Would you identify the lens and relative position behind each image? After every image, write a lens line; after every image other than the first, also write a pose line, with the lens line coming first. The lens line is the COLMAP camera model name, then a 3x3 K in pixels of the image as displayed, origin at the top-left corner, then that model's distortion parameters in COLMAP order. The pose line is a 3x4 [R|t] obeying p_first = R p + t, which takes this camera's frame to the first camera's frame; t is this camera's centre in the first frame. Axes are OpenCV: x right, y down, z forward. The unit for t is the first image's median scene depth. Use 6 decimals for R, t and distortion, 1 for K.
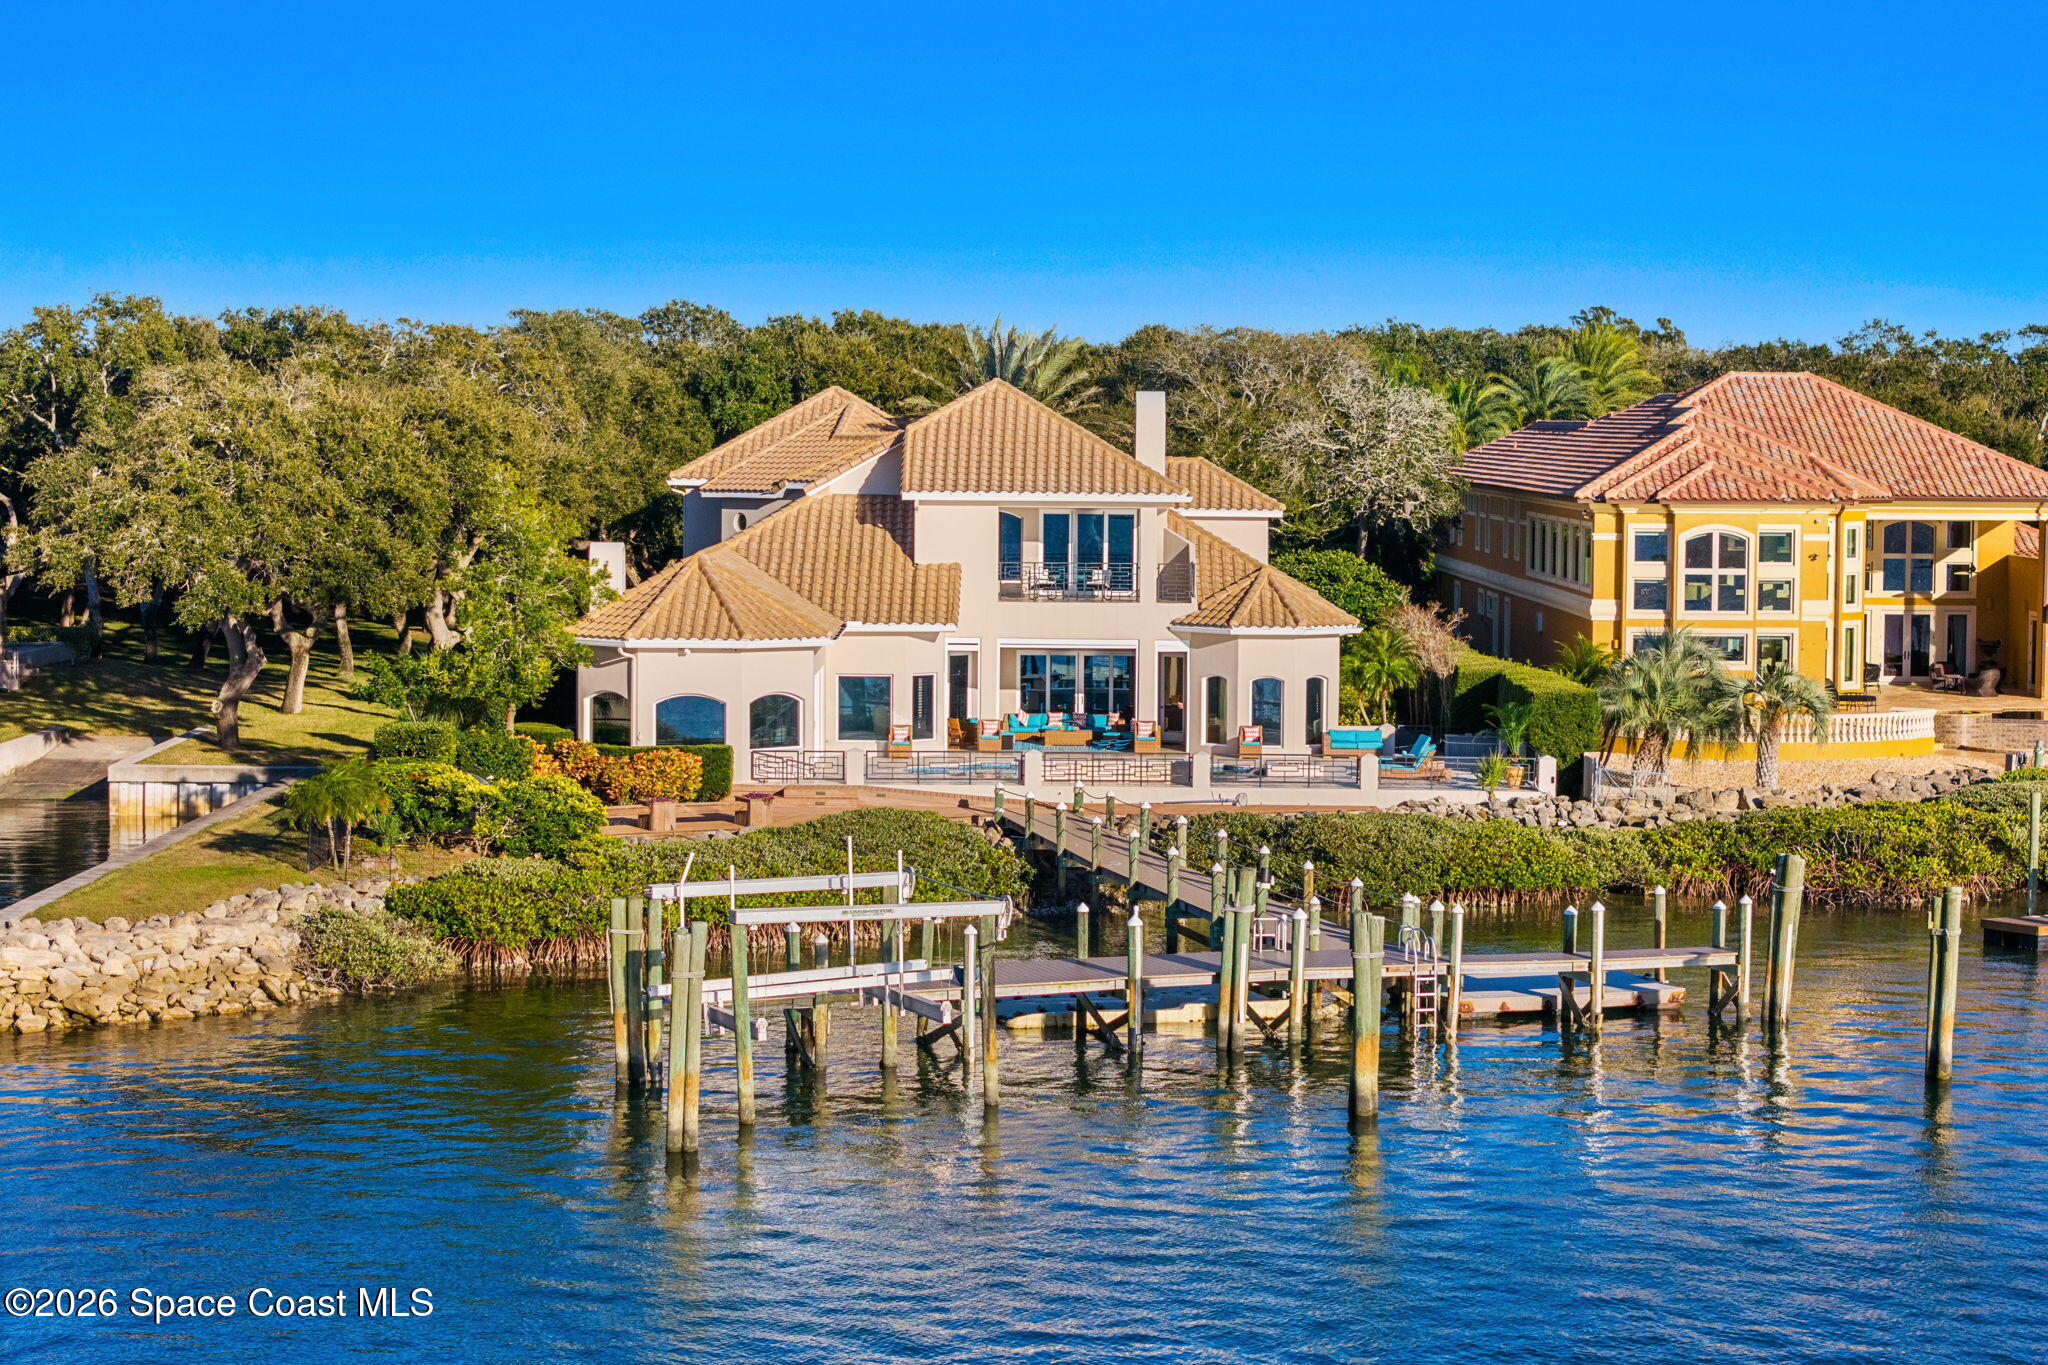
lens RADIAL K [[4045.0, 0, 1024.0], [0, 4045.0, 682.5], [0, 0, 1]] dist [-0.288285, 2.940485]
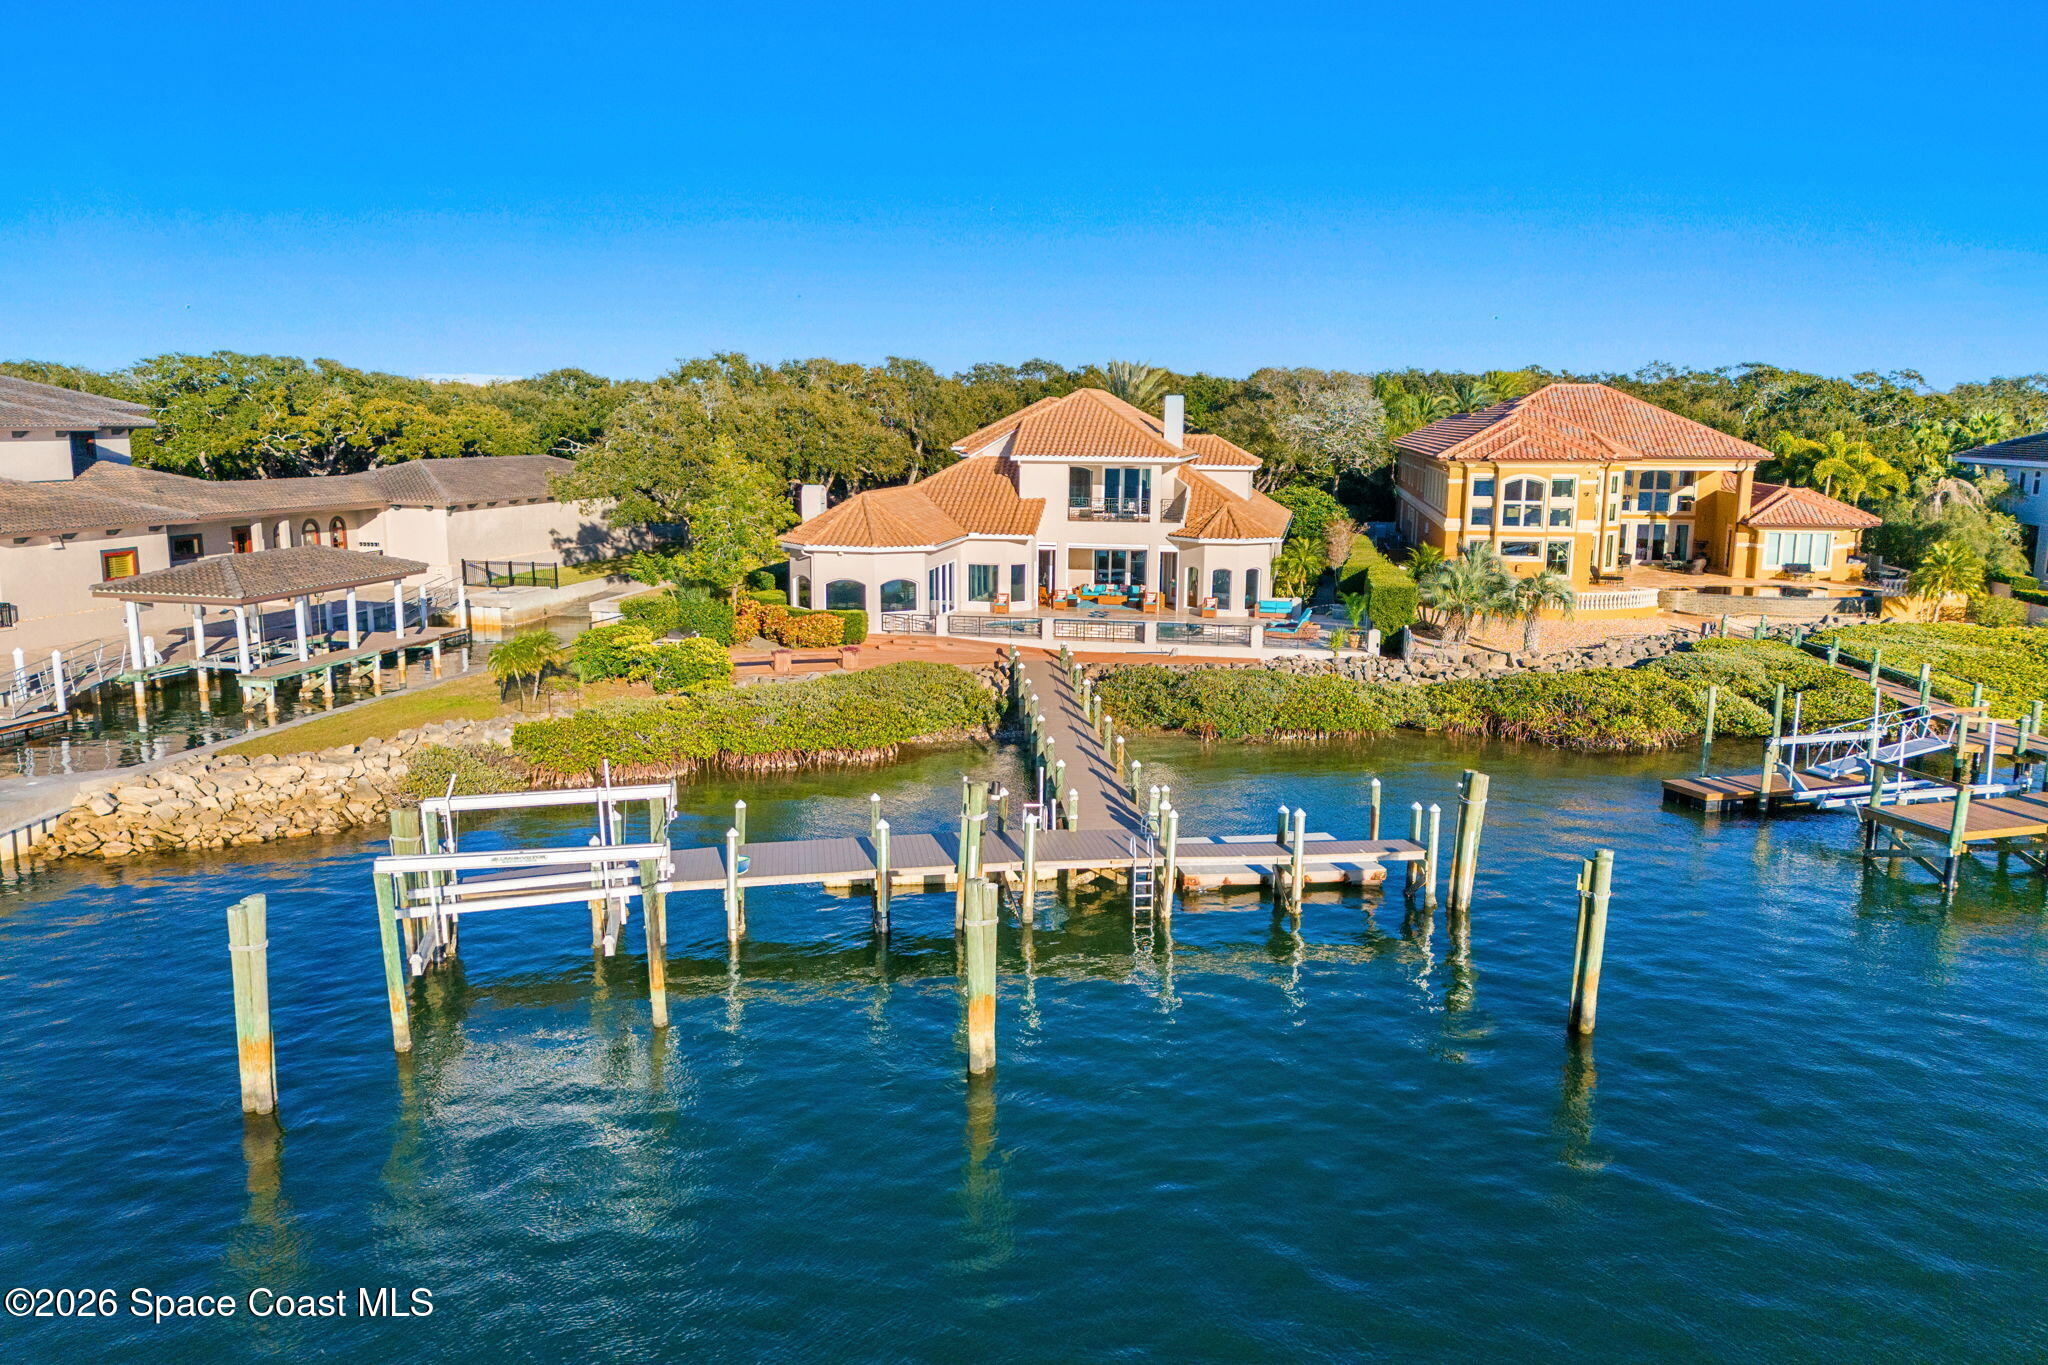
lens RADIAL K [[1494.1, 0, 1024.0], [0, 1494.1, 682.5], [0, 0, 1]] dist [0.064020, -0.059591]
pose [[0.981188, 0.032164, -0.190355, 0.098334], [-0.011619, 0.994075, 0.108078, -0.020207], [0.192703, -0.103833, 0.975748, 0.373804]]
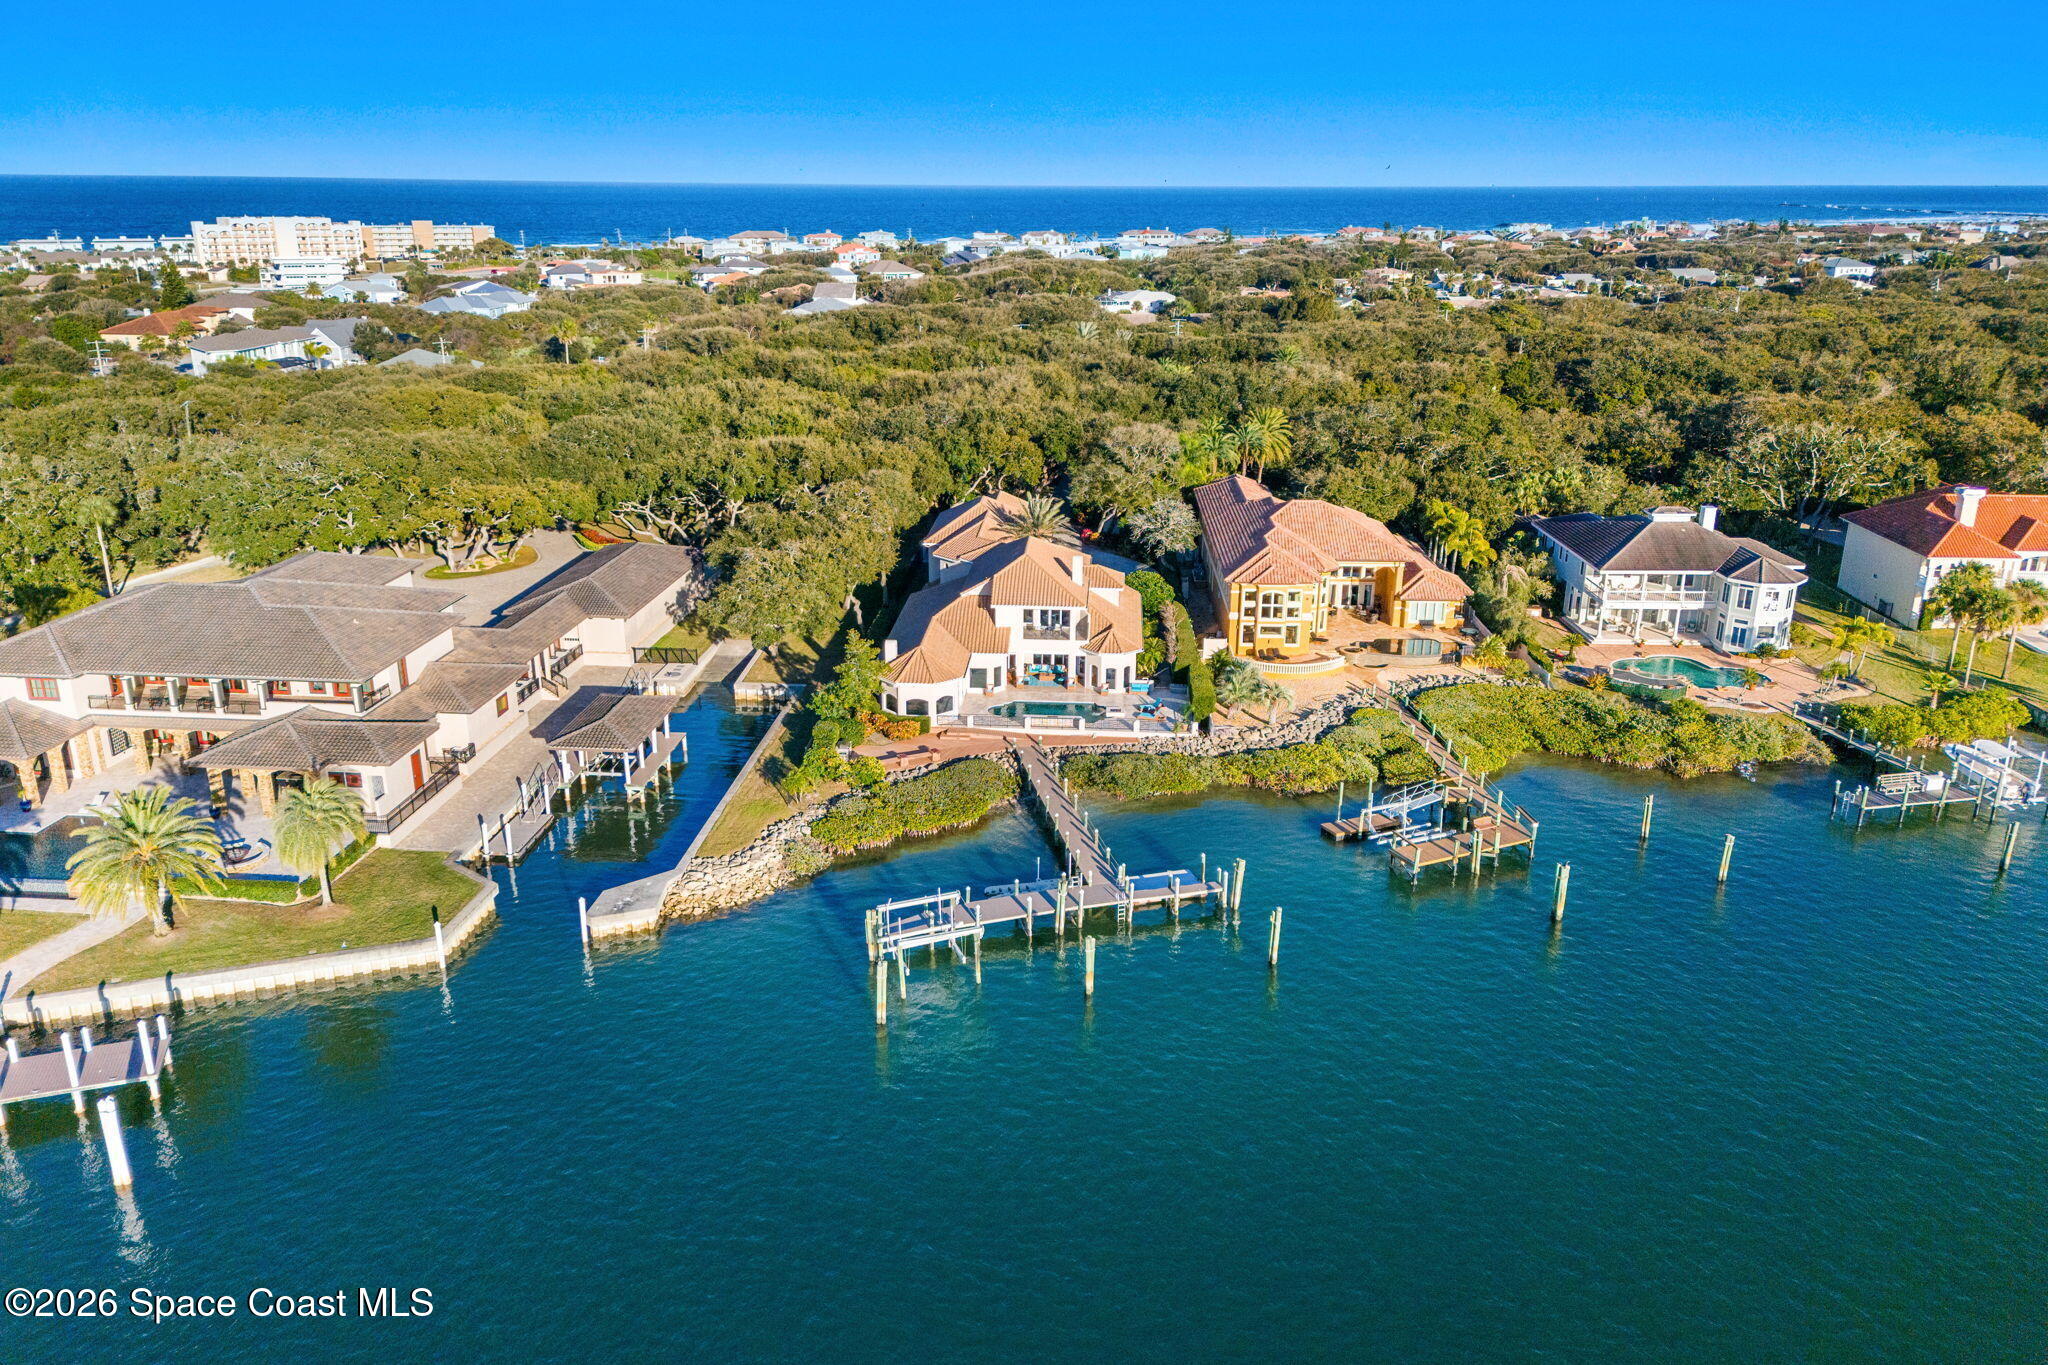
lens RADIAL K [[1463.9, 0, 1024.0], [0, 1463.9, 682.5], [0, 0, 1]] dist [0.096351, -0.119184]
pose [[0.998313, 0.013296, -0.056514, 0.056964], [0.001220, 0.968402, 0.249391, -0.263290], [0.058044, -0.249039, 0.966752, -0.070181]]
